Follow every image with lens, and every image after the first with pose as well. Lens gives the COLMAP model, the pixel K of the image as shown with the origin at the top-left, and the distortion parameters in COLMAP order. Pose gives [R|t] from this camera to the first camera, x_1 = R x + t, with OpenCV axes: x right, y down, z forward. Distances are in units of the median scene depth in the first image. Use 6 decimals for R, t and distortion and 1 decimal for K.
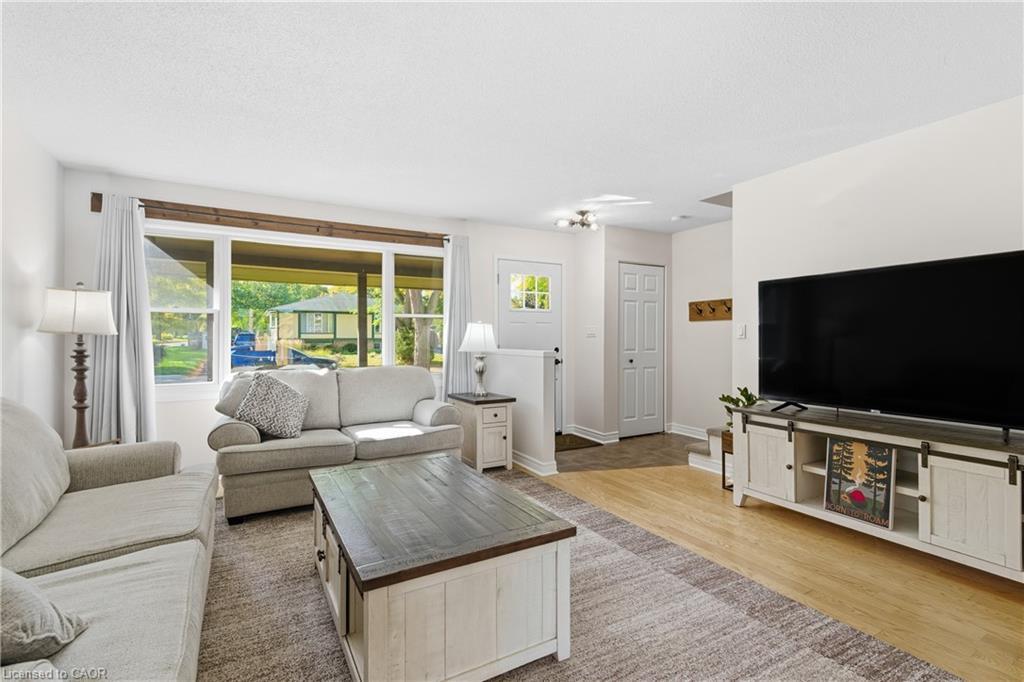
lens RADIAL K [[475.6, 0, 509.3], [0, 475.6, 338.1], [0, 0, 1]] dist [0.002682, -0.002768]
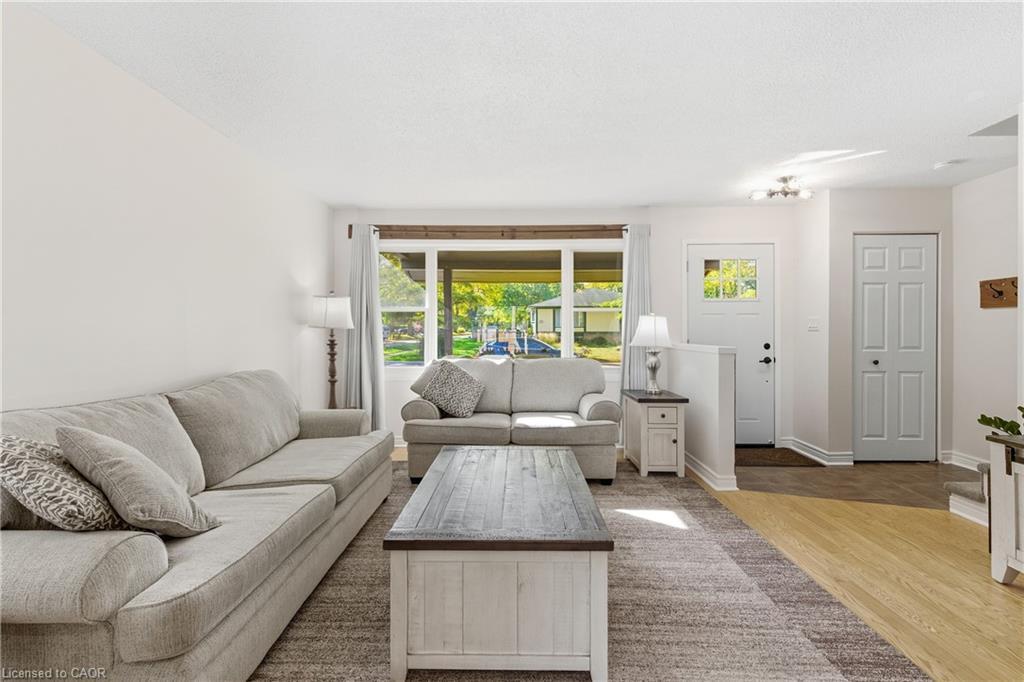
lens RADIAL K [[475.6, 0, 508.9], [0, 475.6, 334.2], [0, 0, 1]] dist [0.002682, -0.002768]
pose [[0.856975, 0.004369, -0.515339, 0.199129], [-0.001863, 0.999984, 0.005379, 0.000224], [0.515354, -0.003649, 0.856970, 0.059190]]
